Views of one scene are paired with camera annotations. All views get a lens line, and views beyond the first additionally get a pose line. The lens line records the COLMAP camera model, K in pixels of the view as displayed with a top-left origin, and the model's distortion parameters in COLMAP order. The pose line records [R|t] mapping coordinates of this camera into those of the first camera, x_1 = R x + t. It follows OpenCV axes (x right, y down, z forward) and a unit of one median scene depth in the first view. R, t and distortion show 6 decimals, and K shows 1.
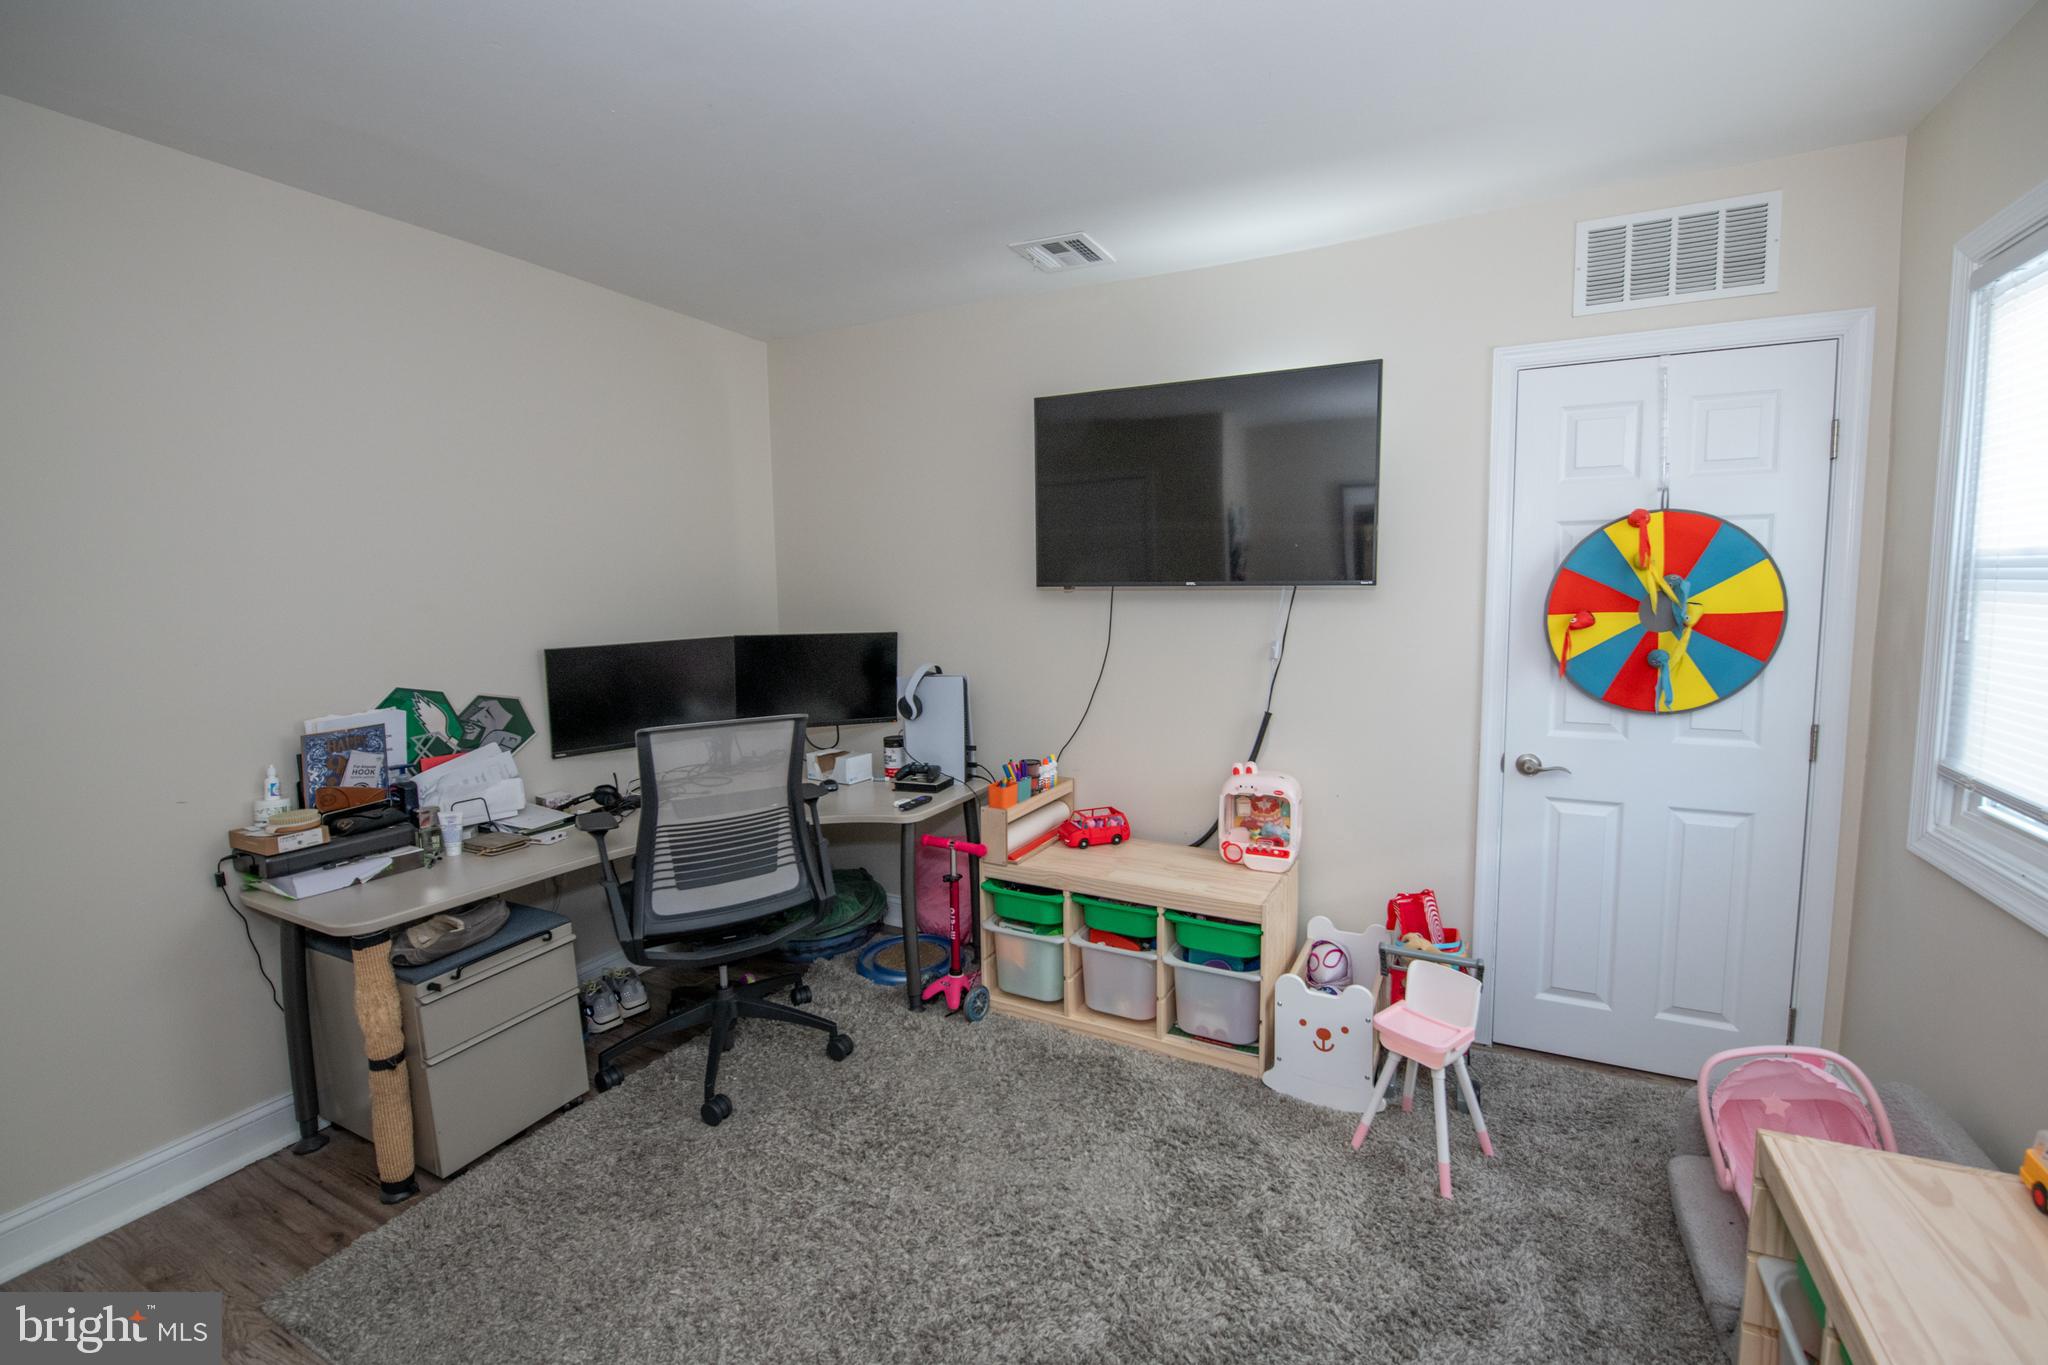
lens RADIAL K [[858.8, 0, 1040.2], [0, 858.8, 672.0], [0, 0, 1]] dist [-0.015116, -0.001799]
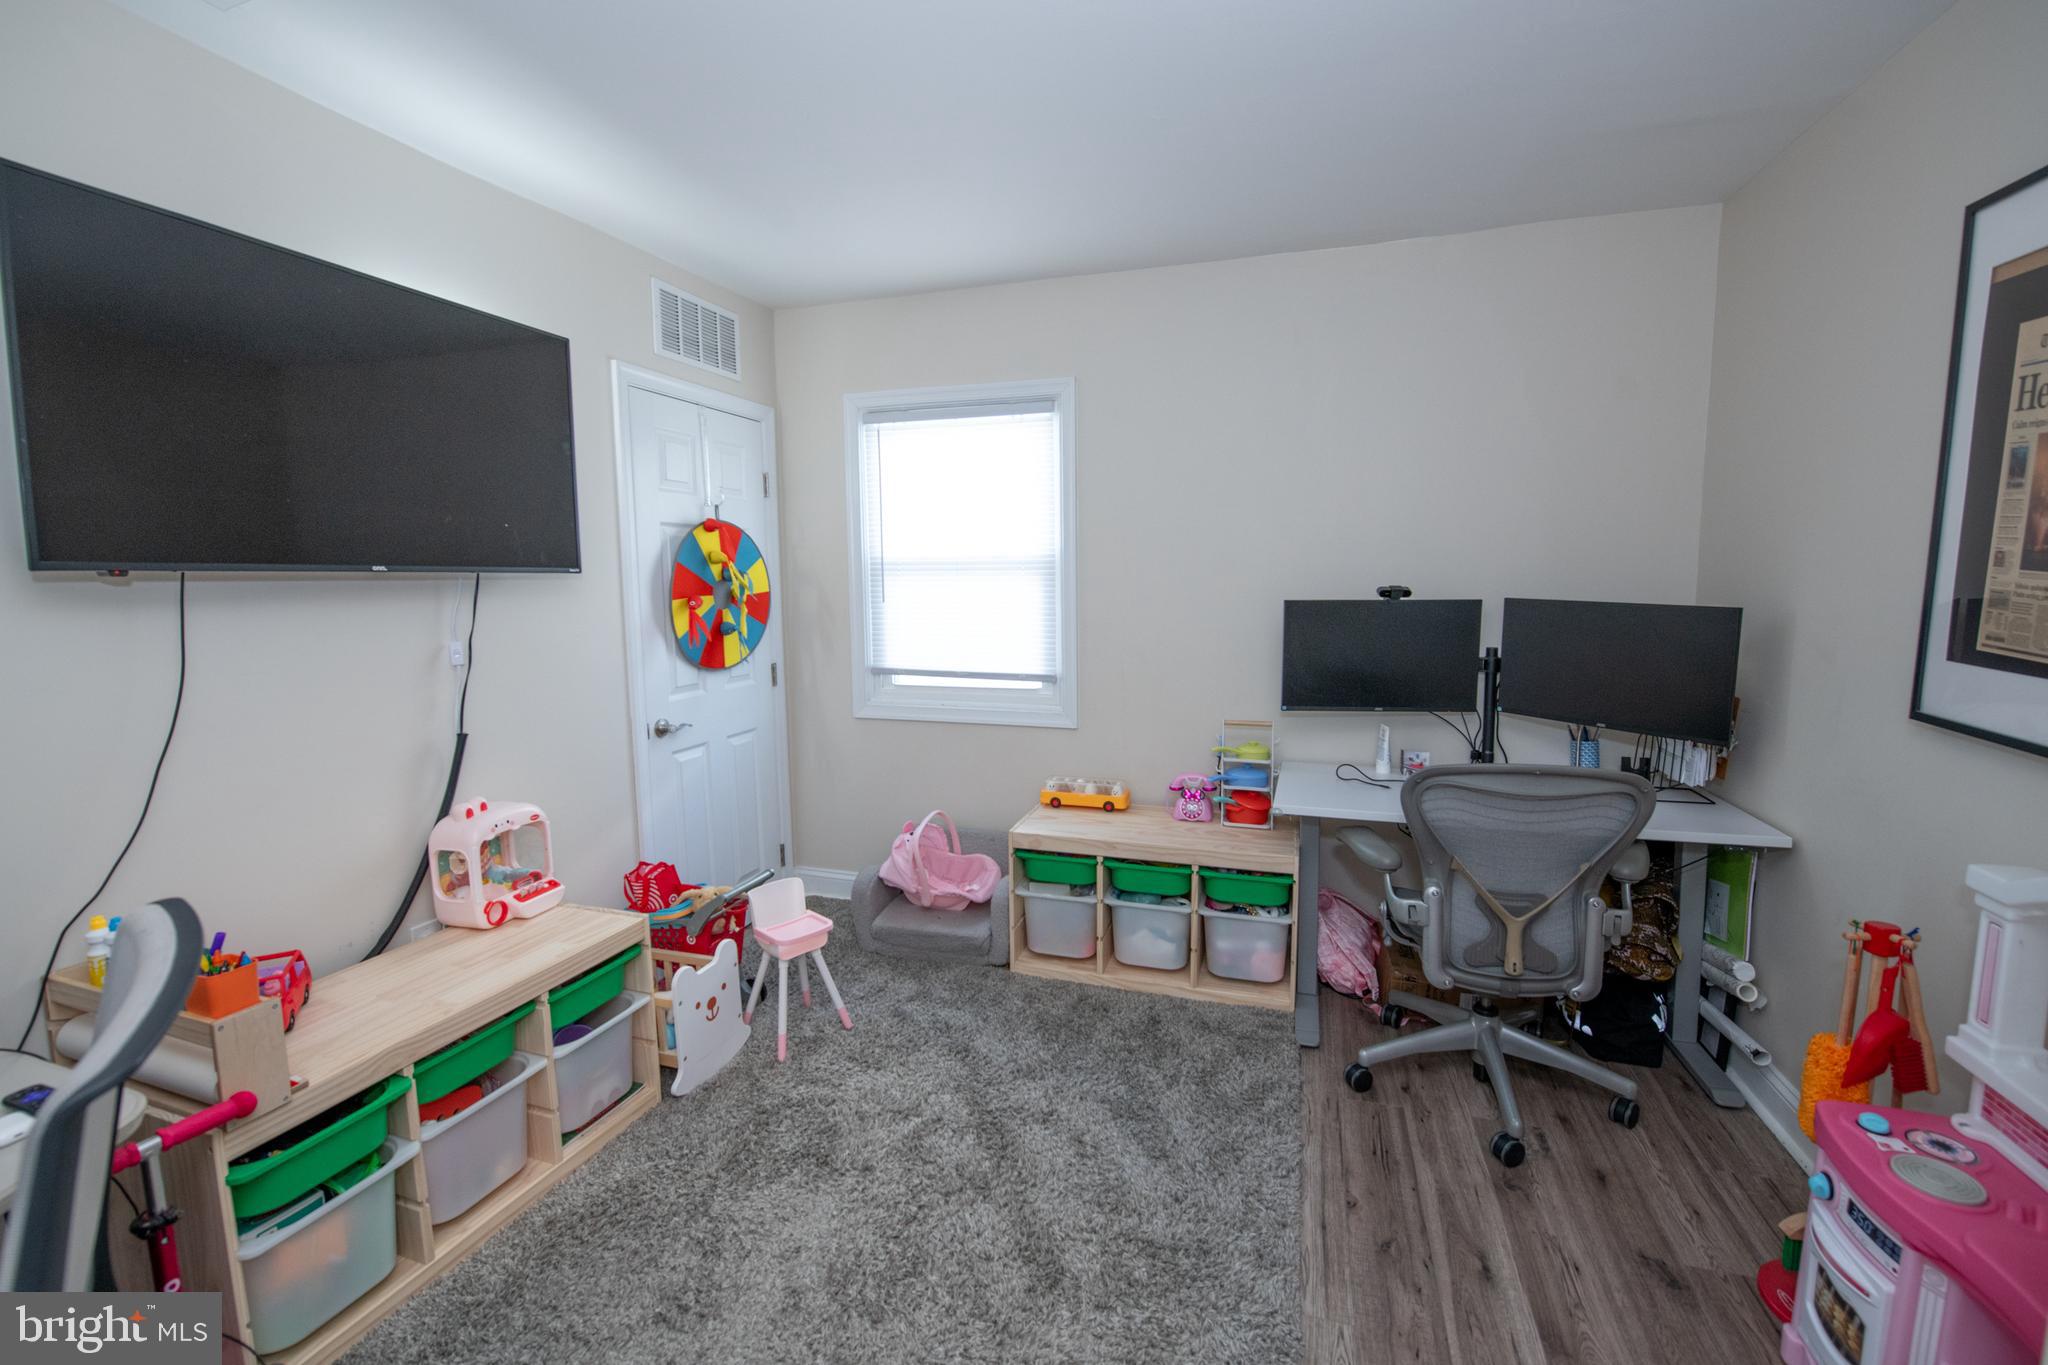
lens RADIAL K [[858.8, 0, 1041.9], [0, 858.8, 675.8], [0, 0, 1]] dist [-0.015116, -0.001799]
pose [[-0.171852, -0.100277, 0.980006, -0.660718], [0.111720, 0.986404, 0.120523, -0.045638], [-0.978767, 0.130198, -0.158313, 0.664337]]
